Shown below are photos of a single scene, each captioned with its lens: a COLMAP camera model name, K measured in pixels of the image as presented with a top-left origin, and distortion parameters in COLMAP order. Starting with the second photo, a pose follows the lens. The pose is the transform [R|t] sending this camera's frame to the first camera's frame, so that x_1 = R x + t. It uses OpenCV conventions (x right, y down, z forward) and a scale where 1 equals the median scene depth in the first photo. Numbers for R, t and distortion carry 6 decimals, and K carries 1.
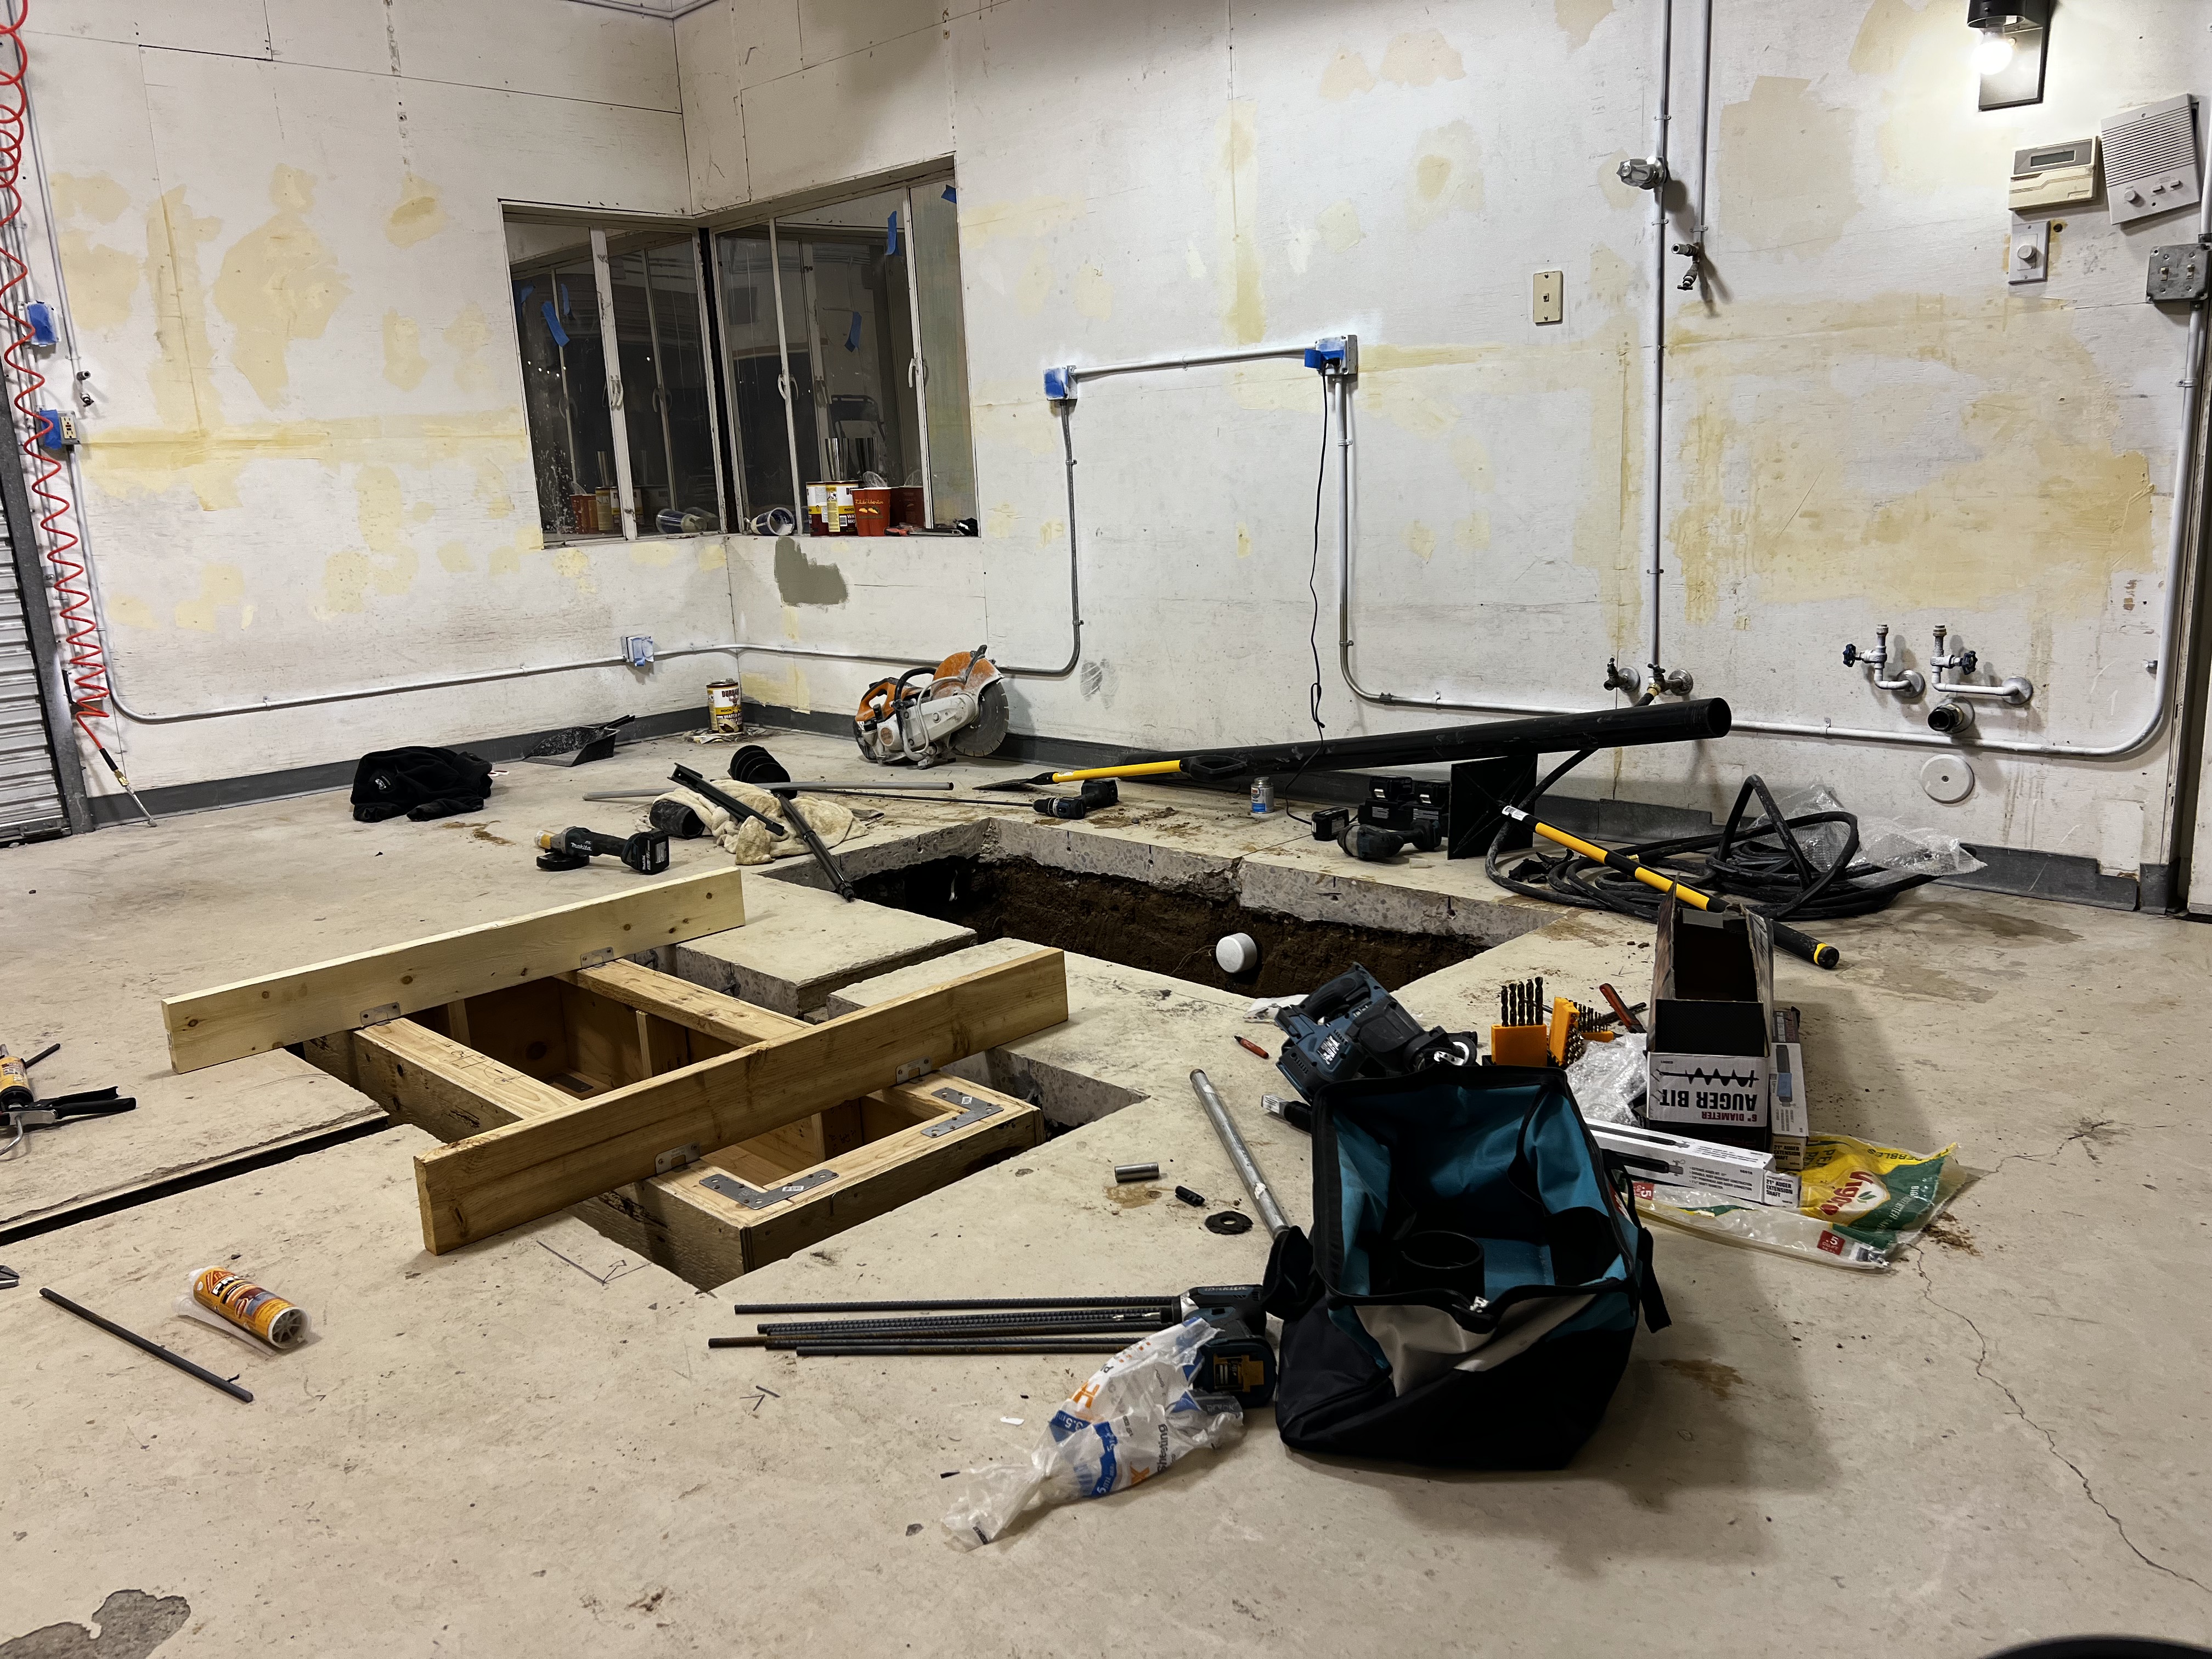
lens RADIAL K [[1660.2, 0, 1104.6], [0, 1660.2, 836.2], [0, 0, 1]] dist [0.056761, -0.059611]
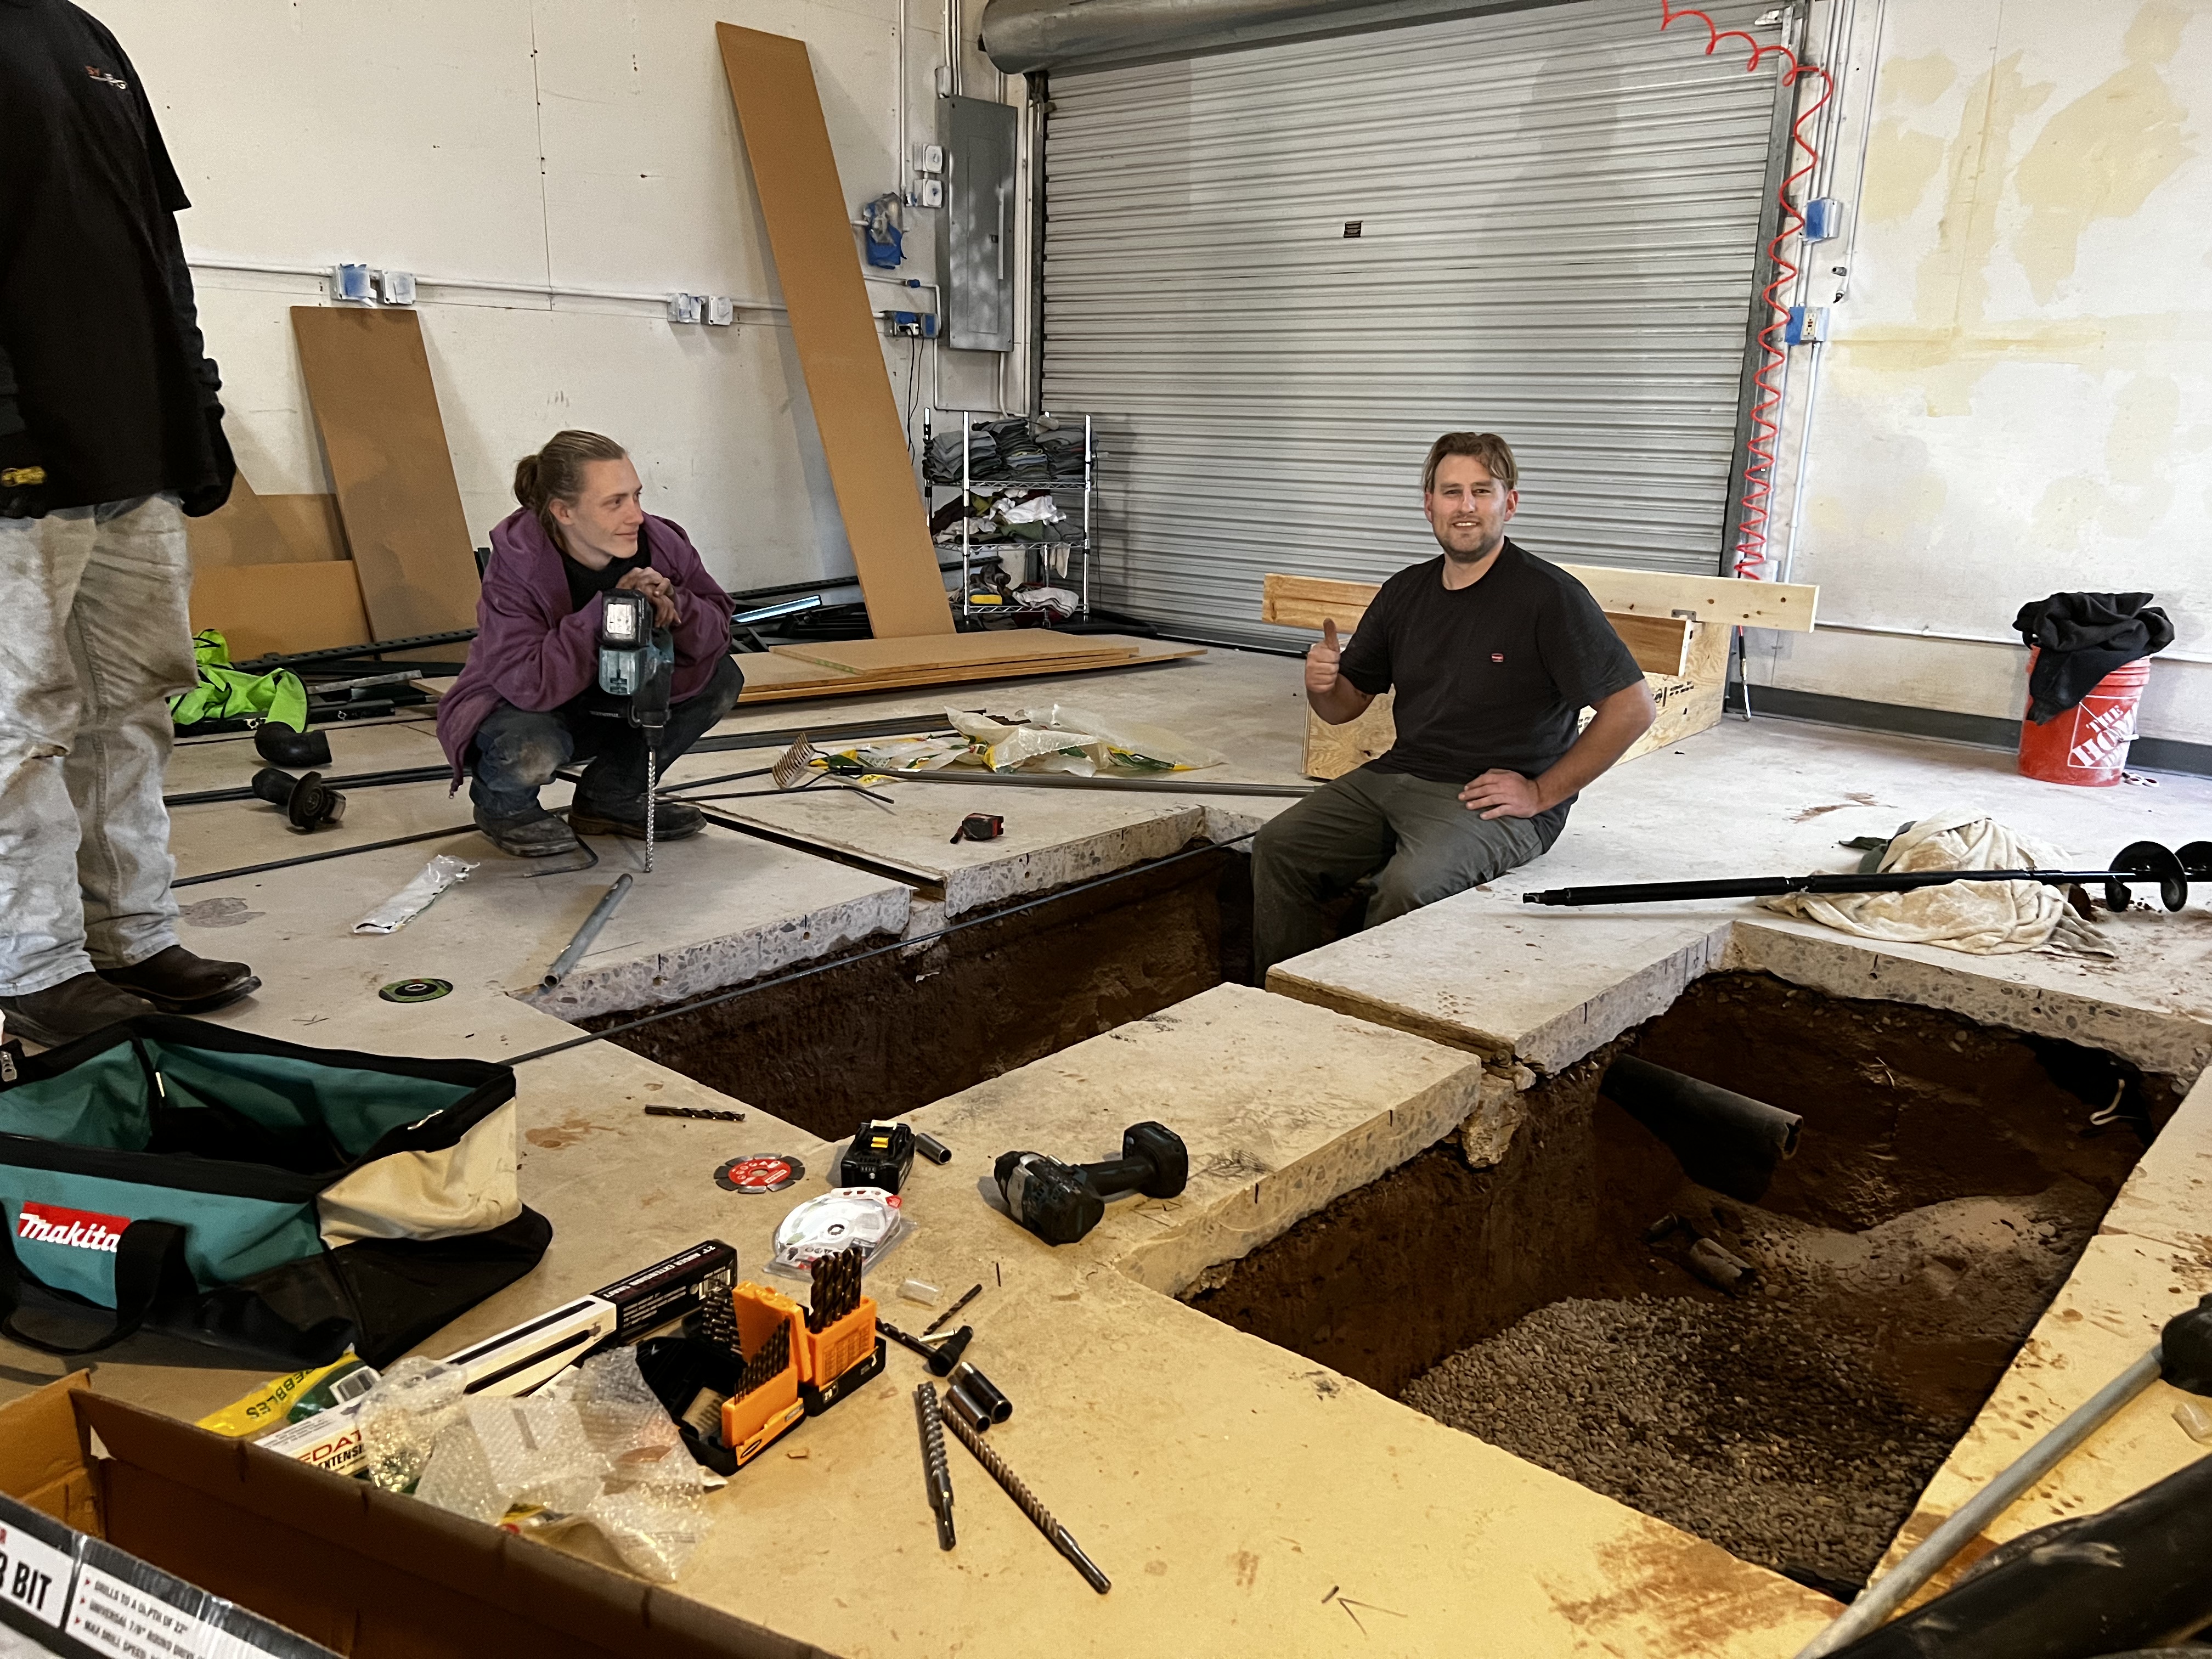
lens RADIAL K [[1660.2, 0, 1103.6], [0, 1660.2, 835.8], [0, 0, 1]] dist [0.056761, -0.059611]
pose [[0.067133, 0.304191, -0.950243, 0.543200], [-0.247017, 0.927809, 0.279558, -0.175720], [0.966683, 0.215959, 0.137427, 0.675642]]
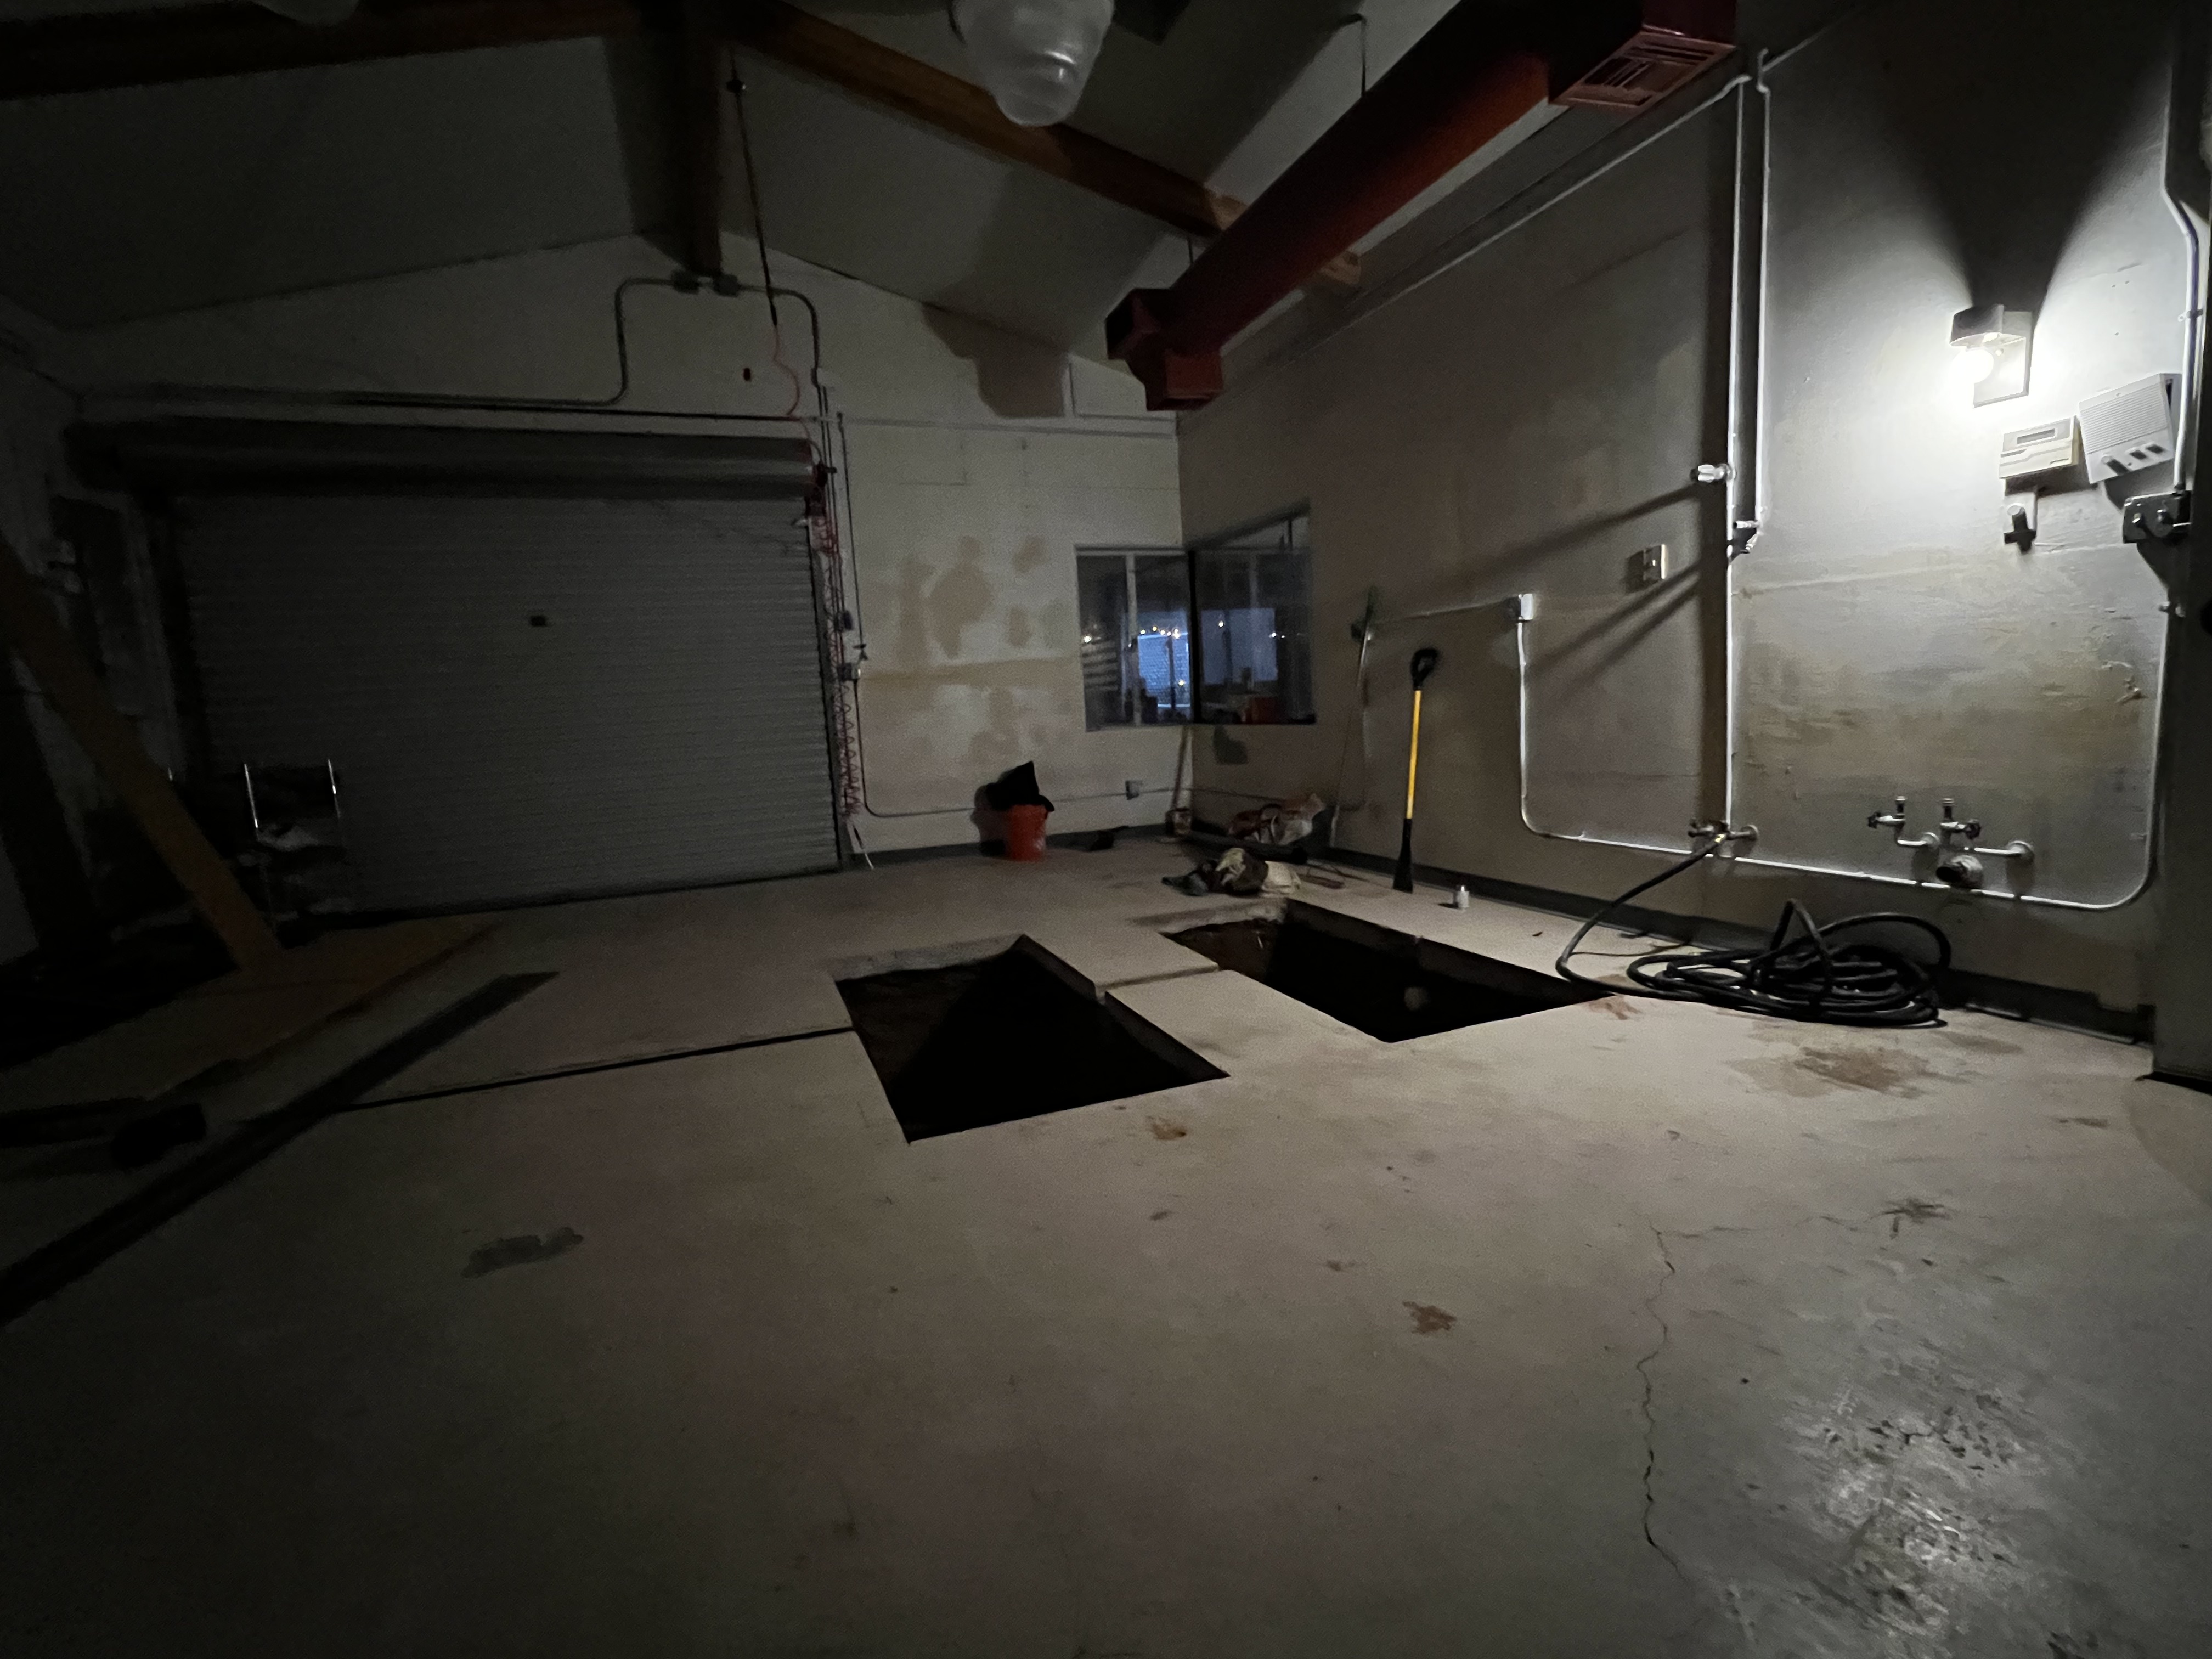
lens RADIAL K [[1010.9, 0, 1094.1], [0, 1010.9, 823.7], [0, 0, 1]] dist [0.002318, -0.001190]
pose [[0.910411, 0.045652, -0.411178, 0.202226], [-0.078228, 0.994959, -0.062742, -0.007737], [0.406241, 0.089287, 0.909393, 0.035438]]
